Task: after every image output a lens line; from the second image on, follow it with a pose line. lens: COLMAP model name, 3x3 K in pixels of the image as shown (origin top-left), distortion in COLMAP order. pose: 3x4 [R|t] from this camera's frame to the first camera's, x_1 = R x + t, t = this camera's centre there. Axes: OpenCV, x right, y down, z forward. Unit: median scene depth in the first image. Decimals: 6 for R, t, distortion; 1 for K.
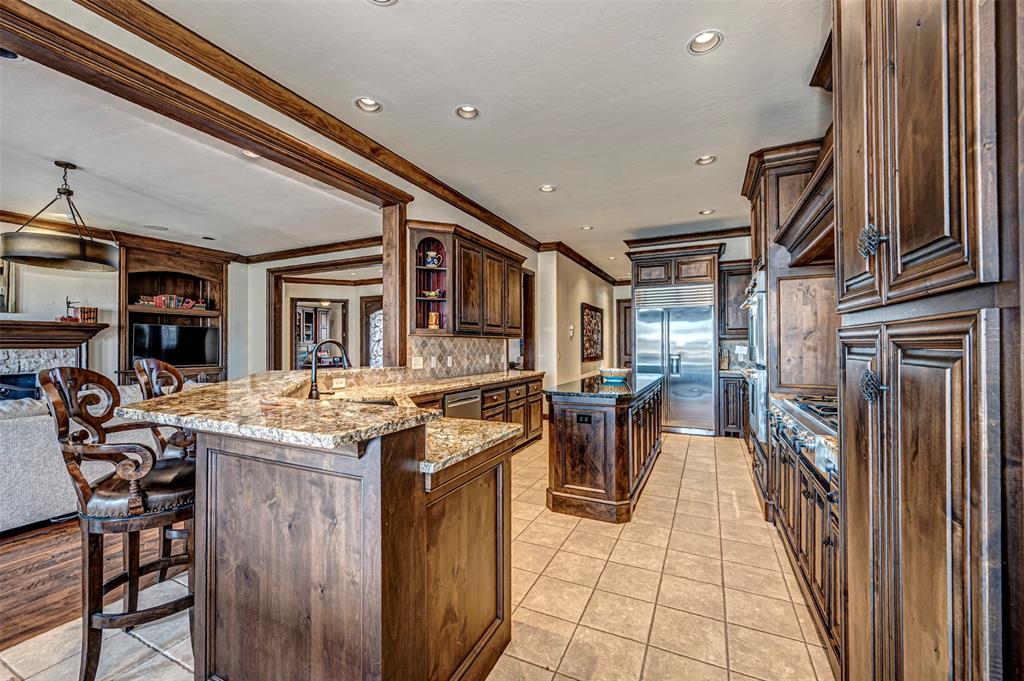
lens RADIAL K [[407.9, 0, 512.7], [0, 407.9, 342.7], [0, 0, 1]] dist [-0.000052, -0.000083]
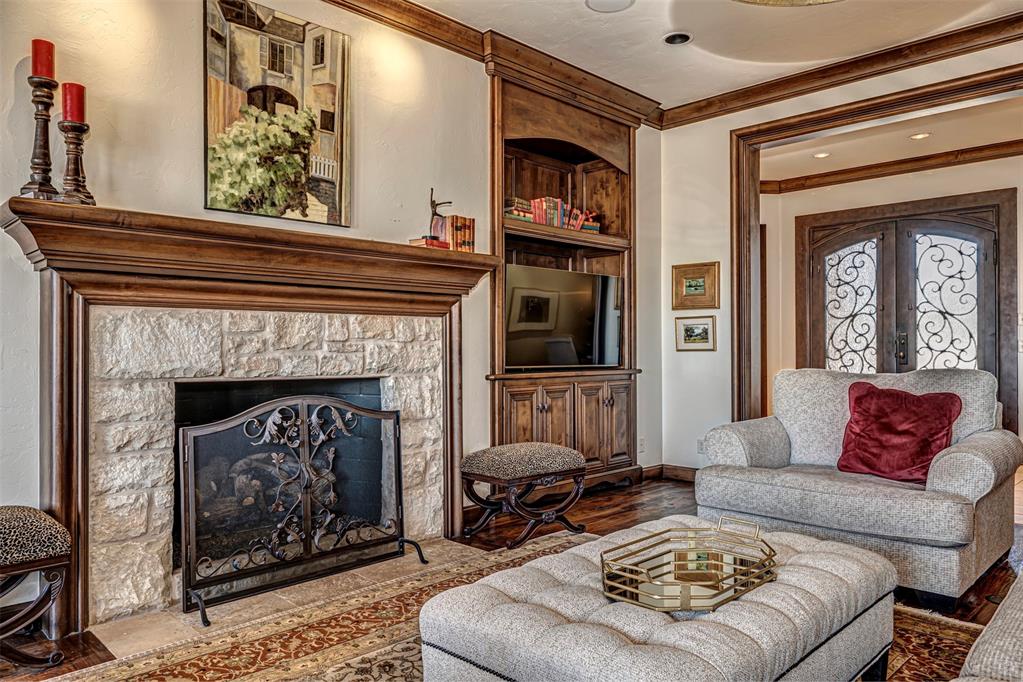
lens RADIAL K [[700.5, 0, 511.8], [0, 700.5, 342.3], [0, 0, 1]] dist [-0.001374, -0.000091]
pose [[0.942990, -0.001490, -0.332817, -0.647163], [0.001746, 0.999998, 0.000471, 0.032258], [0.332816, -0.001025, 0.942991, 0.306499]]
